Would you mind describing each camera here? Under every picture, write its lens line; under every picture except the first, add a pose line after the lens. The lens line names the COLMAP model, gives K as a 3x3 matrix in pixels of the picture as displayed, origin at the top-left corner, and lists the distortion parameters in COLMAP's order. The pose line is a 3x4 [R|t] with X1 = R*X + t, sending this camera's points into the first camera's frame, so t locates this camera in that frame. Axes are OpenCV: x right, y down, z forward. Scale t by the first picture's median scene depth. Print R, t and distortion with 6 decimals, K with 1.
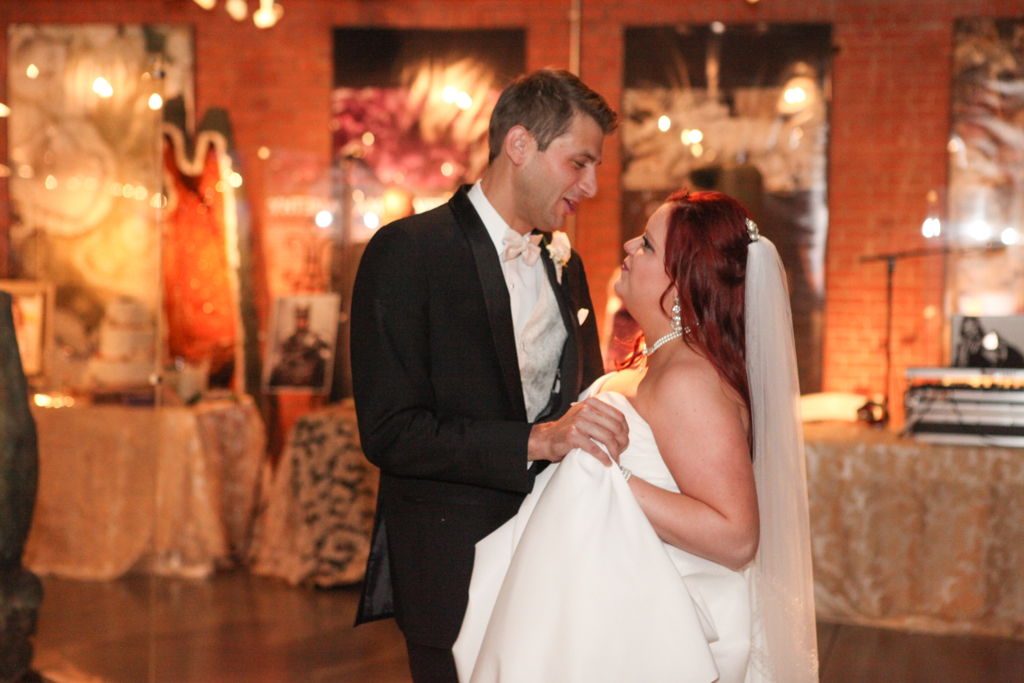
lens RADIAL K [[2002.5, 0, 513.7], [0, 2002.5, 343.3], [0, 0, 1]] dist [0.211136, 0.000000]
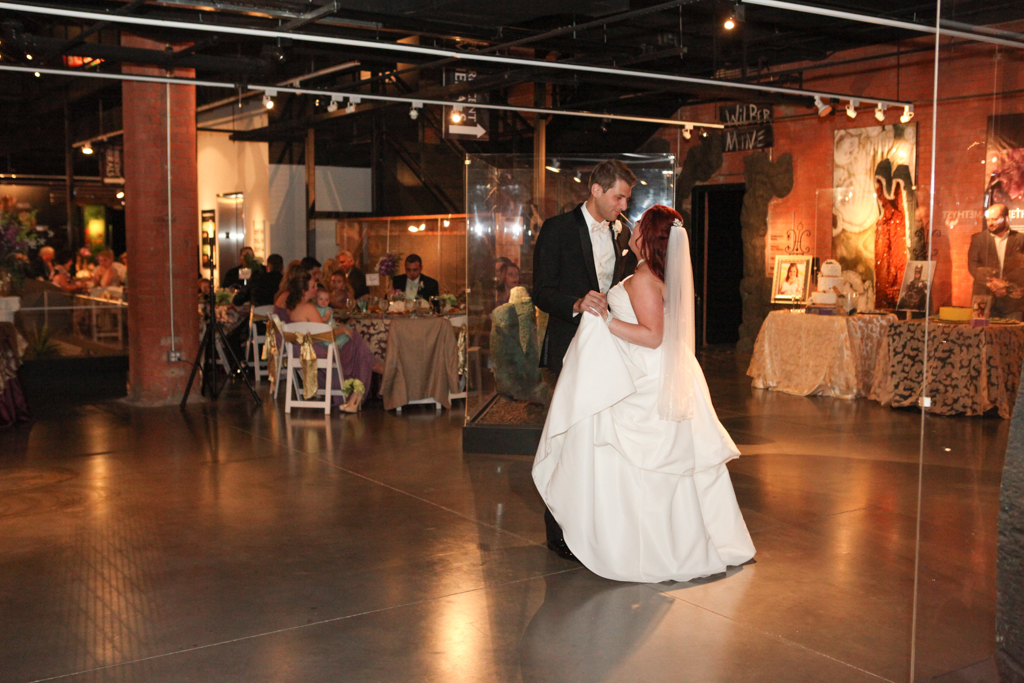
lens RADIAL K [[1173.0, 0, 511.2], [0, 1173.0, 342.9], [0, 0, 1]] dist [0.004638, 0.000000]
pose [[0.737325, 0.048263, -0.673812, 0.371094], [-0.025543, 0.998723, 0.043585, 0.015454], [0.675055, -0.014925, 0.737617, -0.096453]]
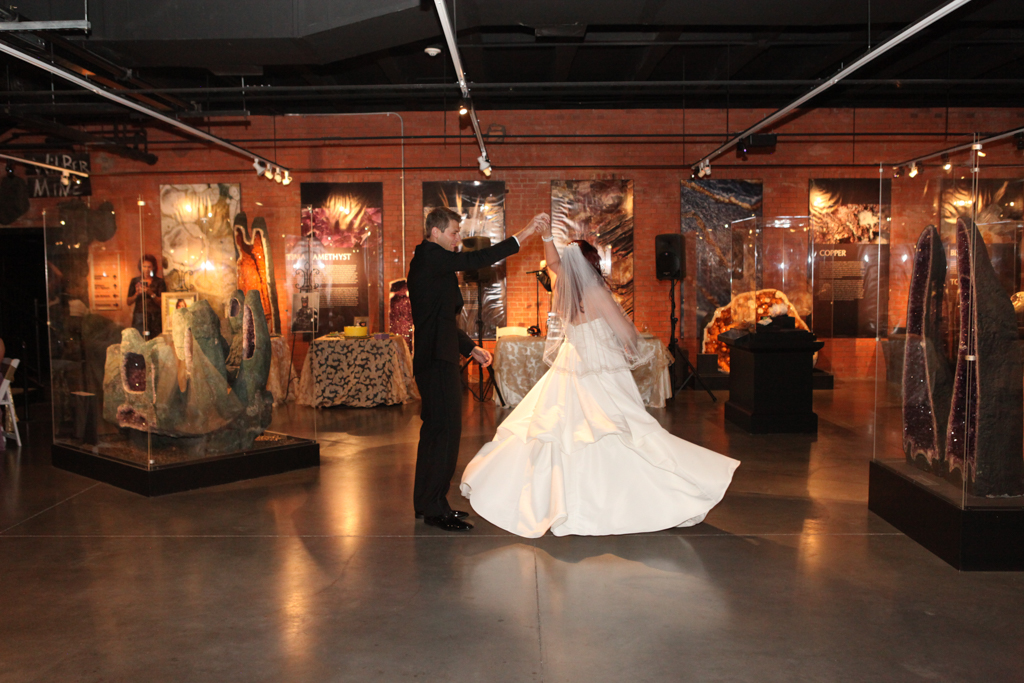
lens RADIAL K [[966.7, 0, 511.5], [0, 966.7, 337.9], [0, 0, 1]] dist [-0.012324, 0.000000]
pose [[0.975763, -0.040273, 0.215090, -0.115635], [0.036137, 0.999079, 0.023131, 0.012813], [-0.215824, -0.014798, 0.976320, -0.217112]]
